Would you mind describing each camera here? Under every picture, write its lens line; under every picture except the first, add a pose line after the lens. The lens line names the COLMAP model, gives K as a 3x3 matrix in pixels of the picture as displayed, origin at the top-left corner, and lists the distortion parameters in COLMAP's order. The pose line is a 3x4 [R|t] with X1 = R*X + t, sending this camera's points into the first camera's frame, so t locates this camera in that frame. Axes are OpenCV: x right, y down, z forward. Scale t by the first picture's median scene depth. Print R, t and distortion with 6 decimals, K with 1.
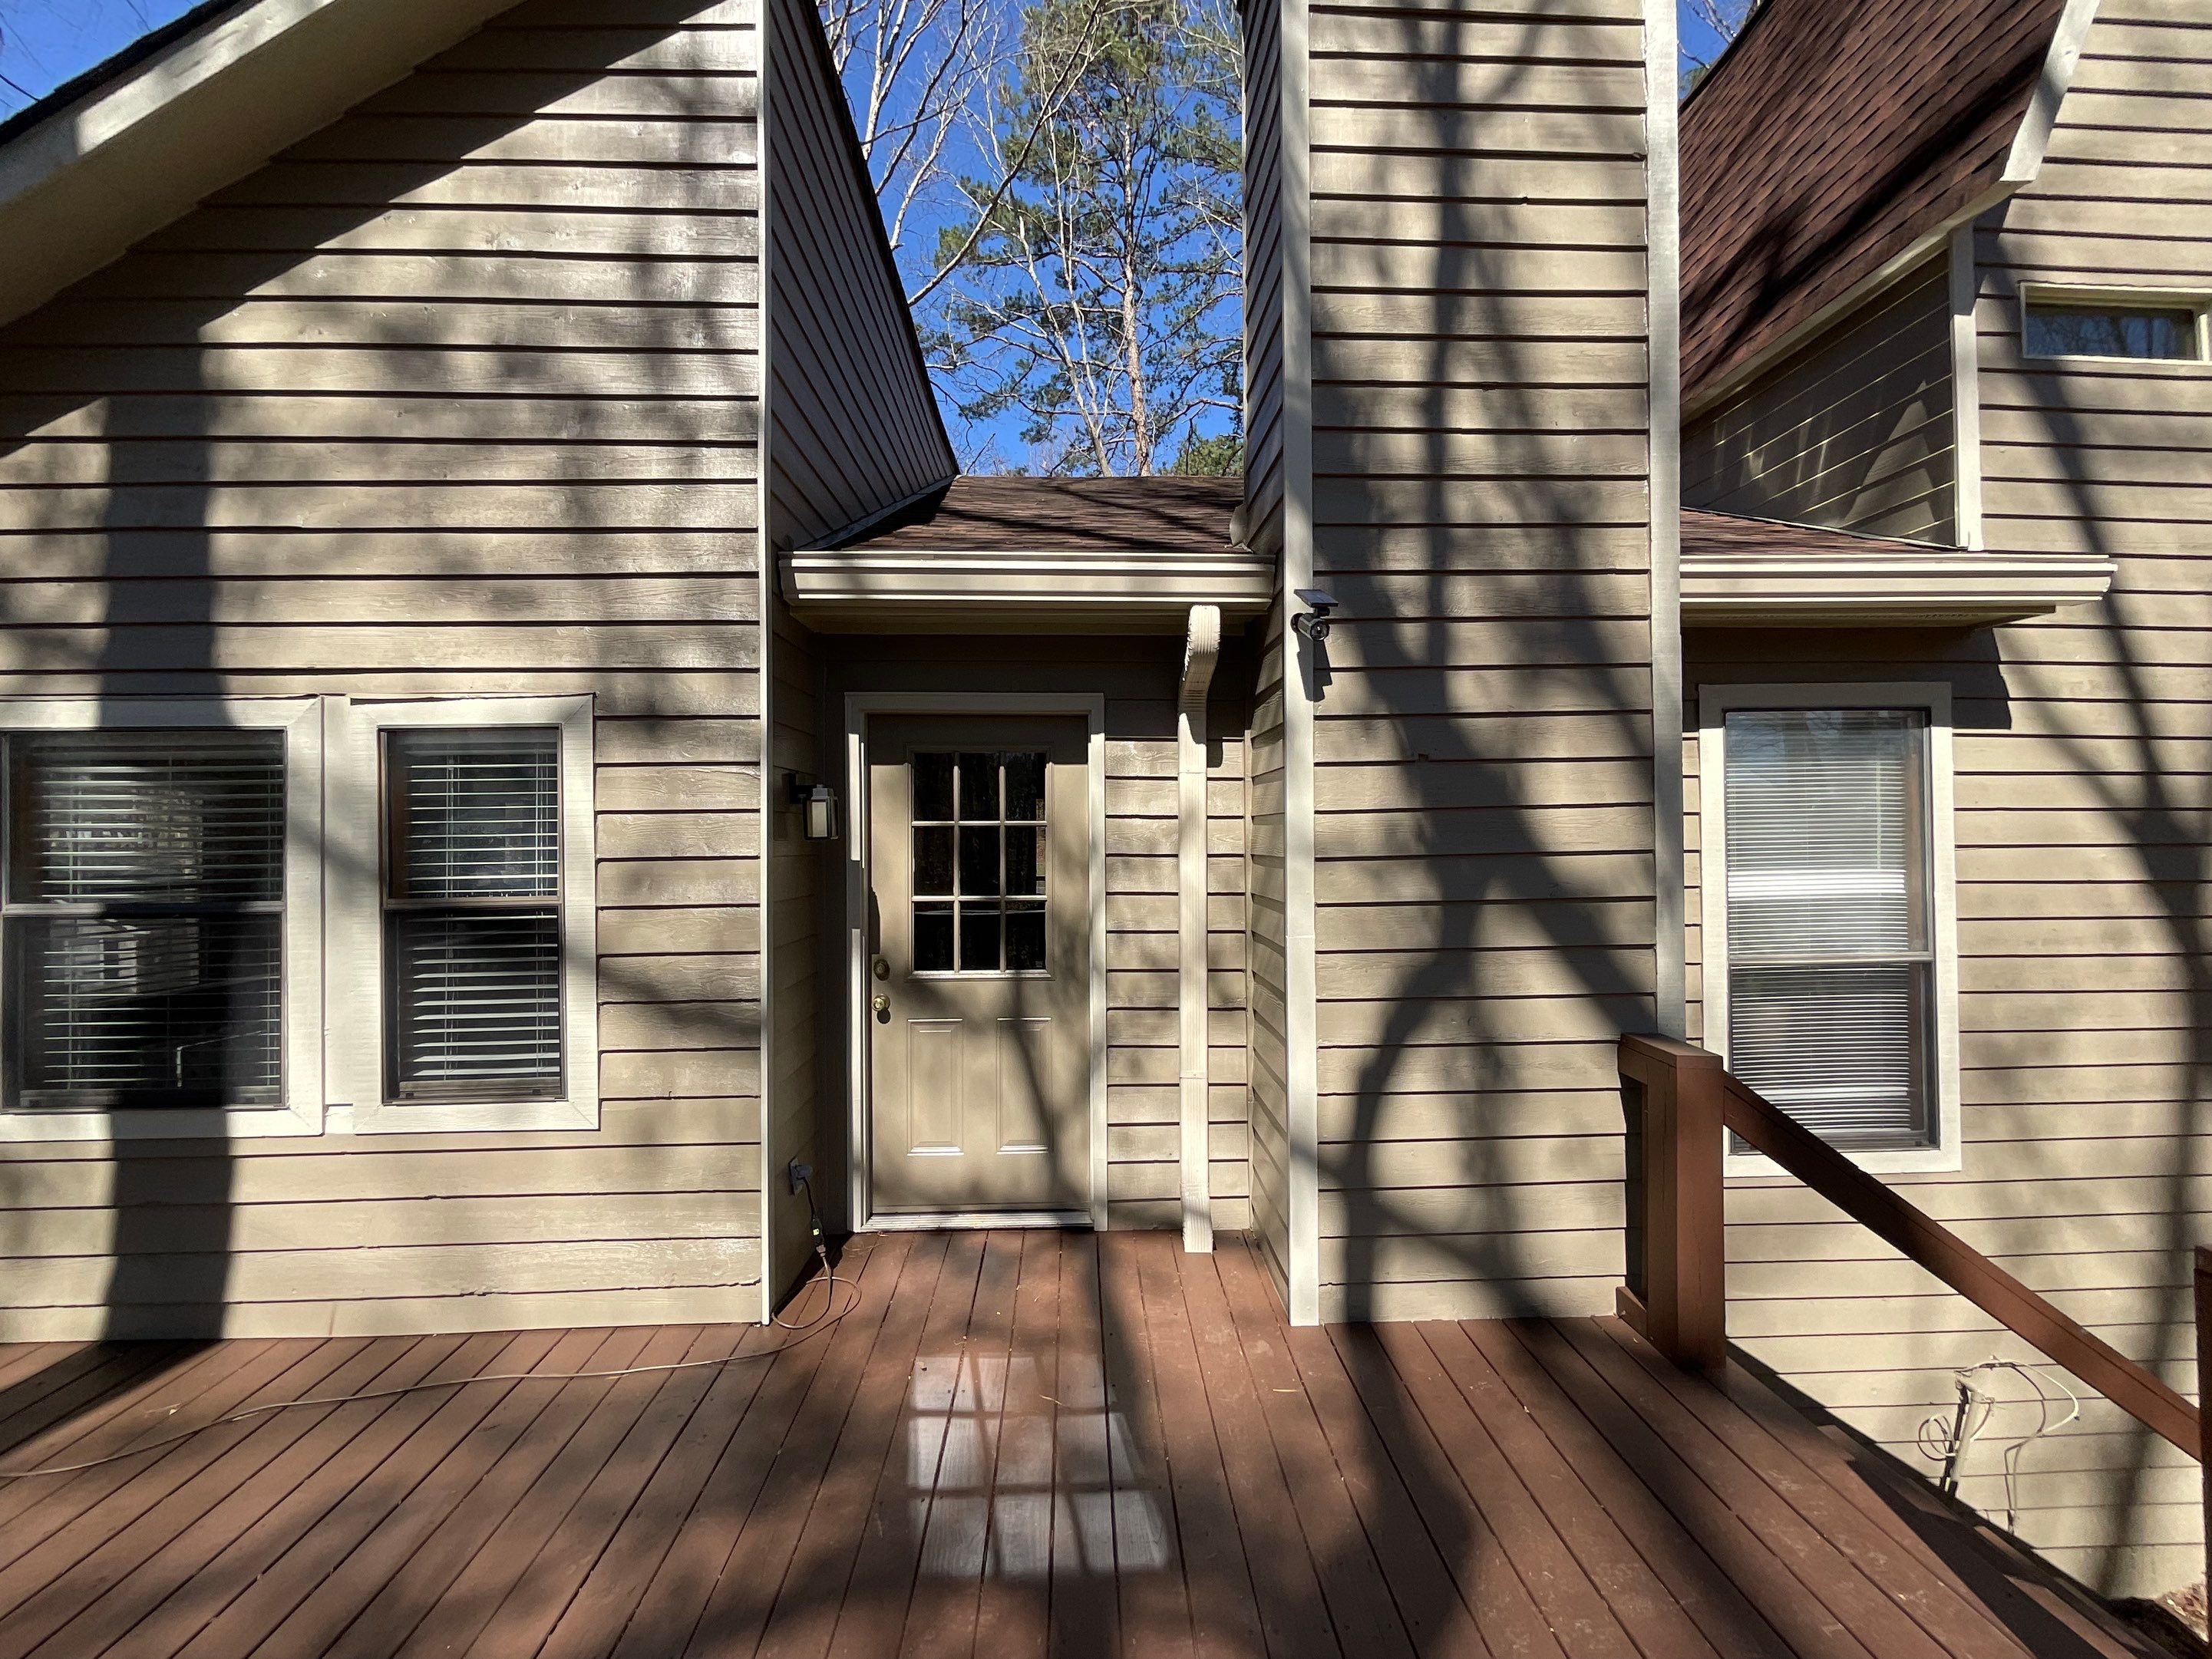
lens RADIAL K [[892.5, 0, 1101.6], [0, 892.5, 826.1], [0, 0, 1]] dist [-0.000990, -0.000769]
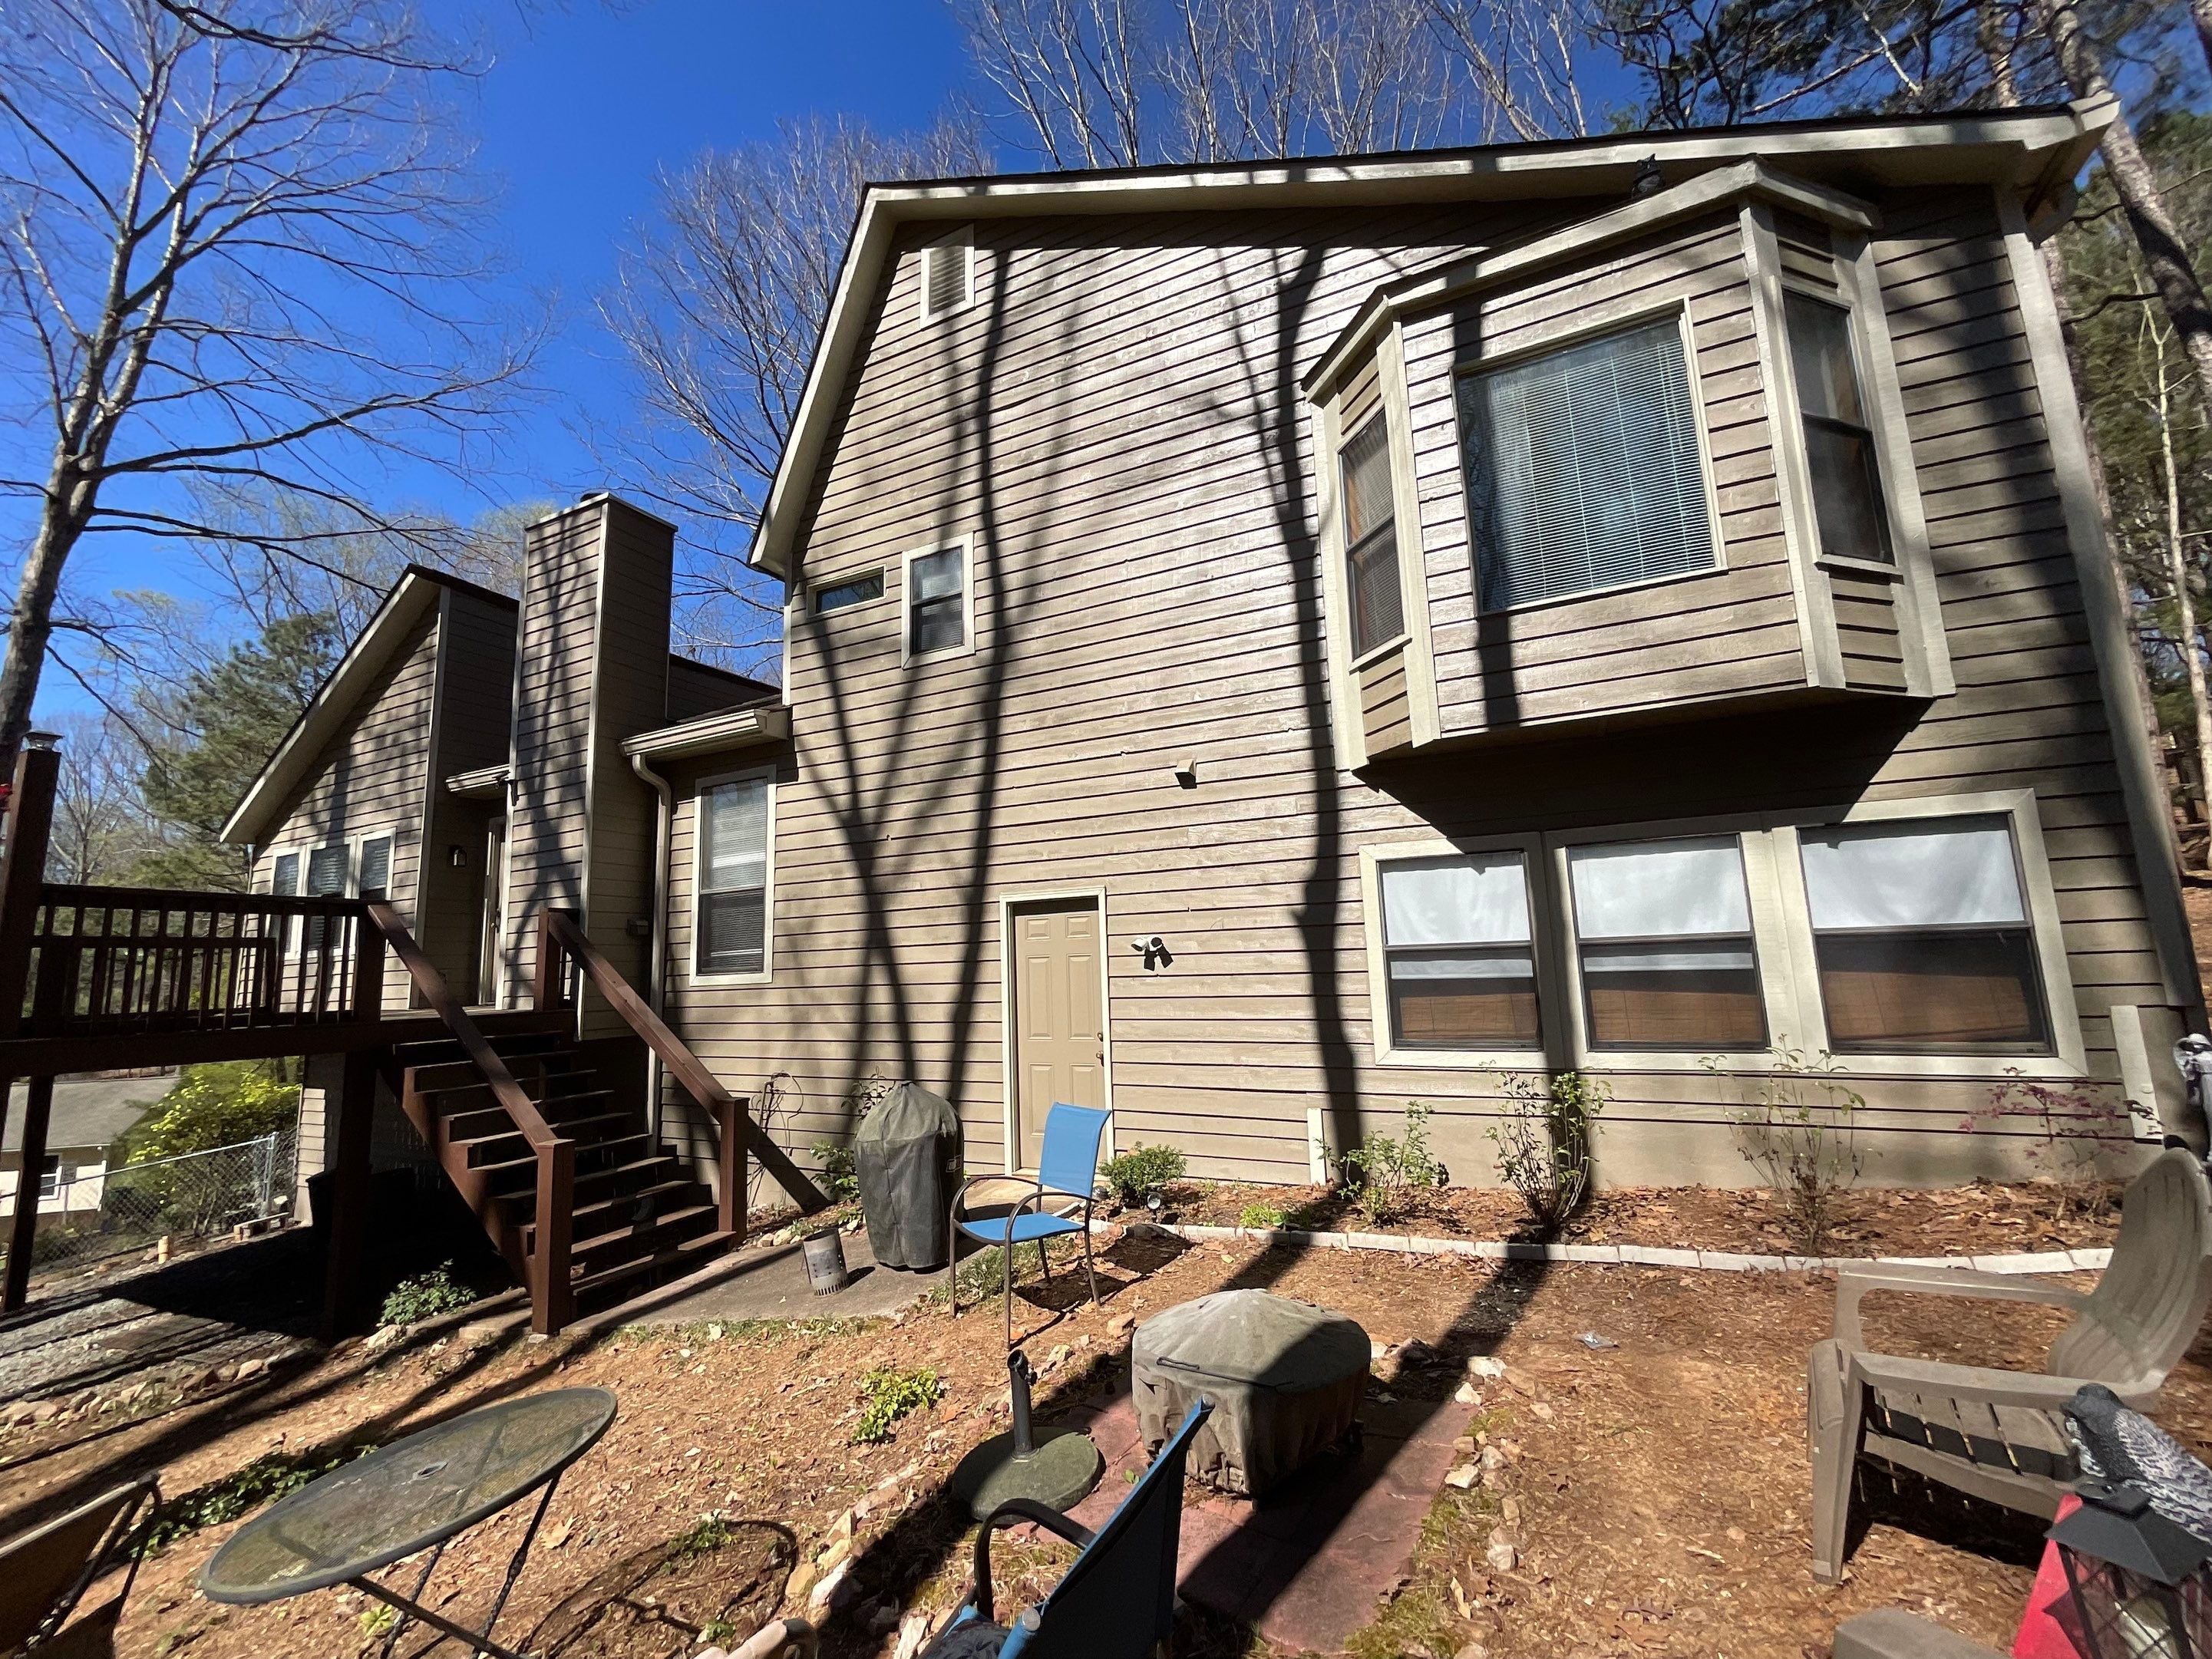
lens RADIAL K [[892.5, 0, 1101.6], [0, 892.5, 826.1], [0, 0, 1]] dist [-0.000990, -0.000769]
pose [[0.876466, -0.097901, -0.471405, 3.282290], [0.036638, 0.989831, -0.137448, 0.404986], [0.480068, 0.103197, 0.871140, -0.673883]]
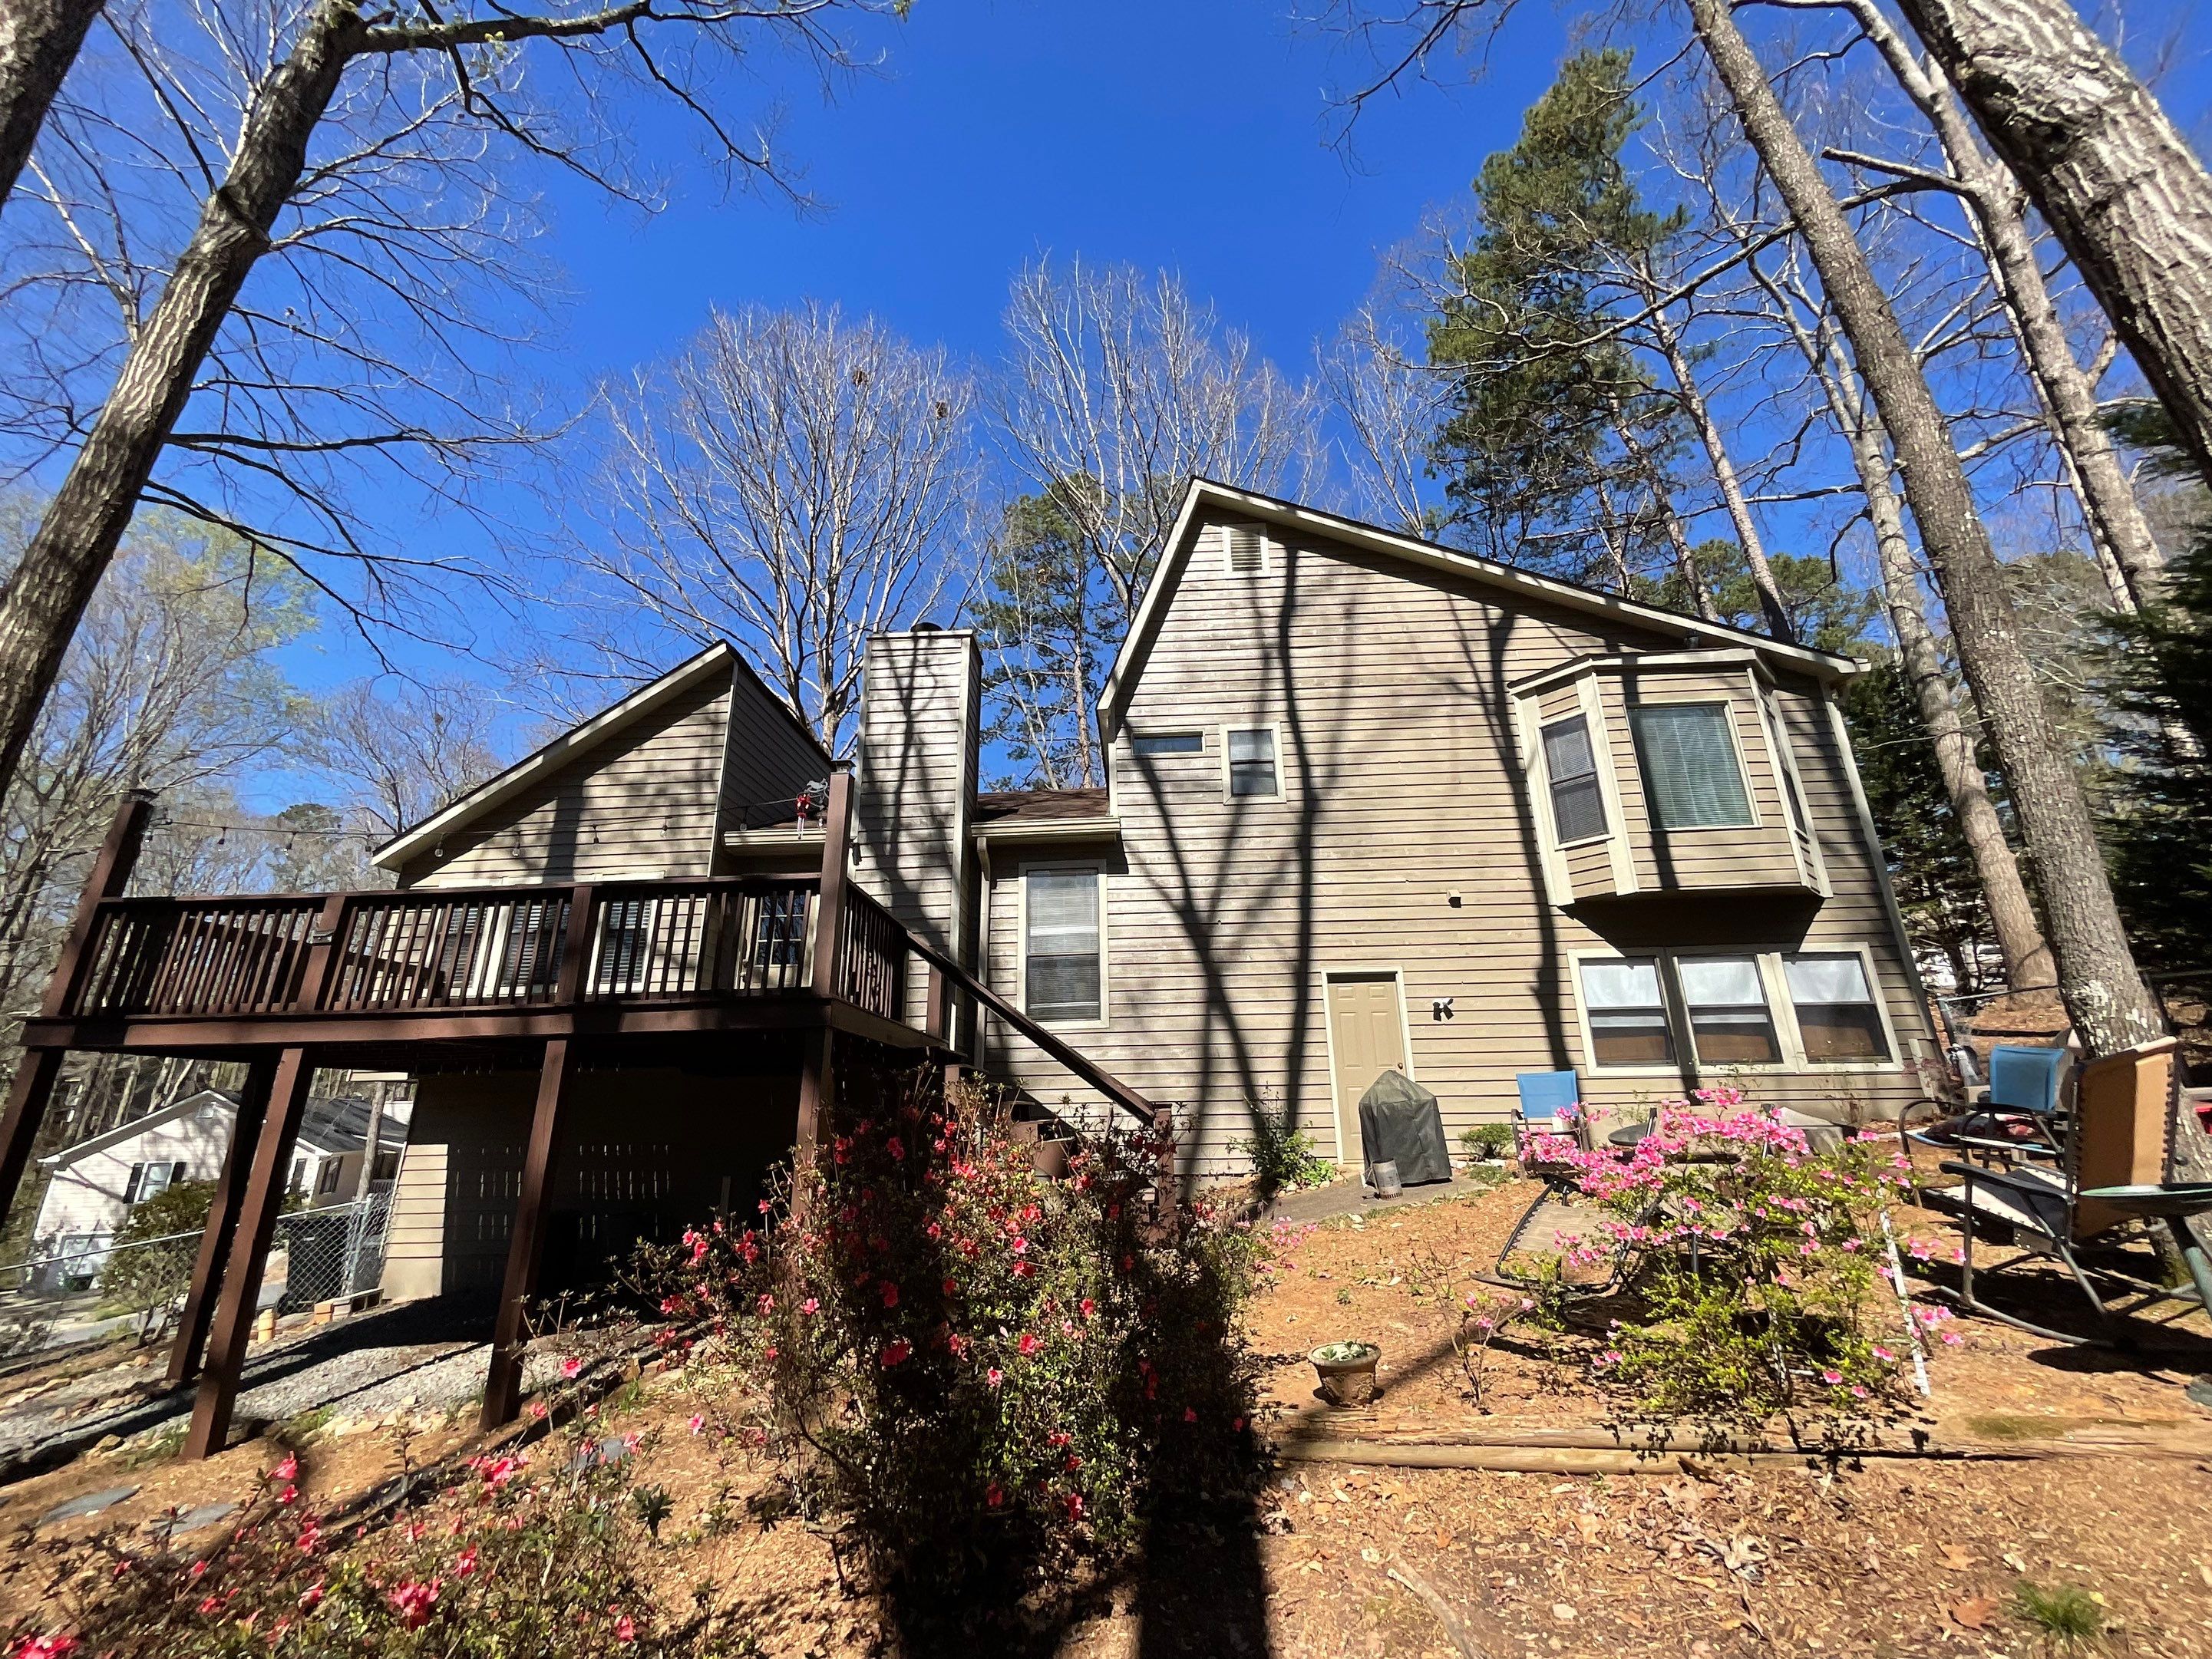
lens RADIAL K [[886.5, 0, 1106.0], [0, 886.5, 829.5], [0, 0, 1]] dist [-0.002111, -0.000381]
pose [[0.994848, -0.040473, -0.092946, 1.466691], [0.010856, 0.954106, -0.299271, 0.748182], [0.100793, 0.296720, 0.949630, -2.181939]]
